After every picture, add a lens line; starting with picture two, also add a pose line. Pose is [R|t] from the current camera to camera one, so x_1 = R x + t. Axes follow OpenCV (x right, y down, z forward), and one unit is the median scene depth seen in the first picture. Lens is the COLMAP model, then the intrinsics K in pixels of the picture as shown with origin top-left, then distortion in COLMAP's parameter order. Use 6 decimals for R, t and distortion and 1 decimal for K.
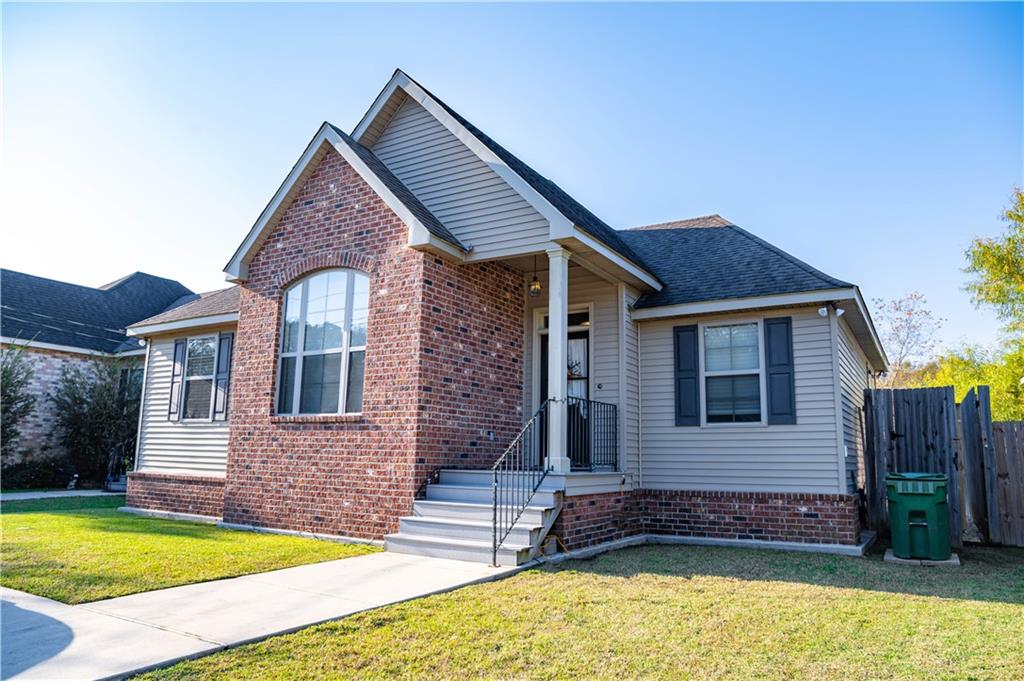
lens RADIAL K [[702.4, 0, 512.0], [0, 702.4, 340.5], [0, 0, 1]] dist [-0.080119, 0.002638]
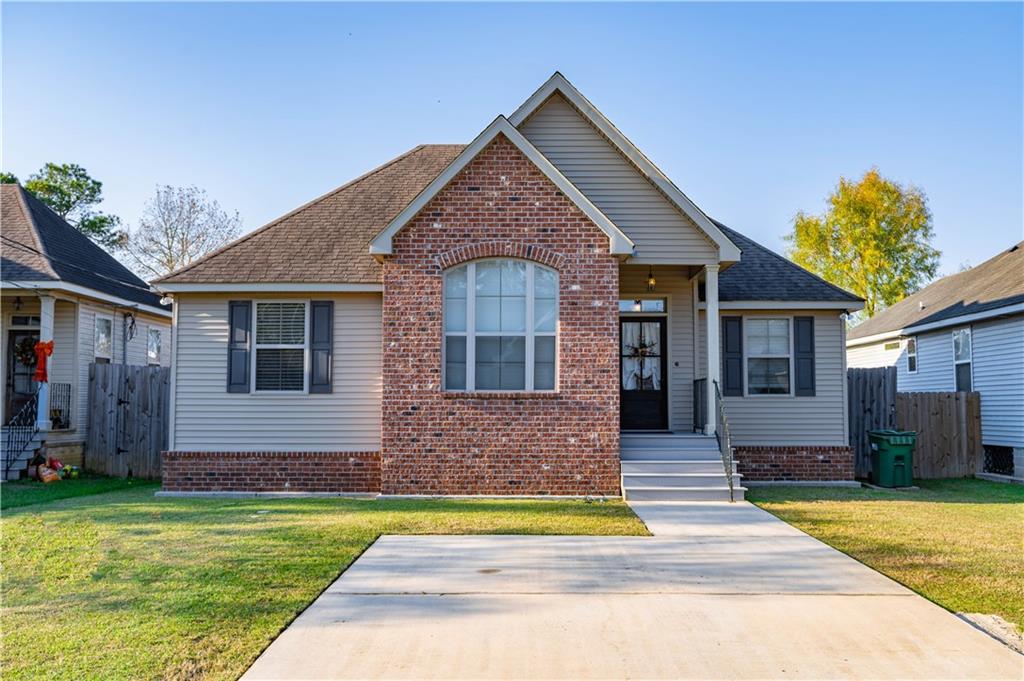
lens RADIAL K [[1001.1, 0, 512.0], [0, 1001.1, 340.5], [0, 0, 1]] dist [-0.008878, -0.004534]
pose [[0.860710, 0.017584, 0.508792, -1.097495], [-0.070890, 0.993806, 0.085577, -0.113727], [-0.504136, -0.109726, 0.856626, -0.375998]]
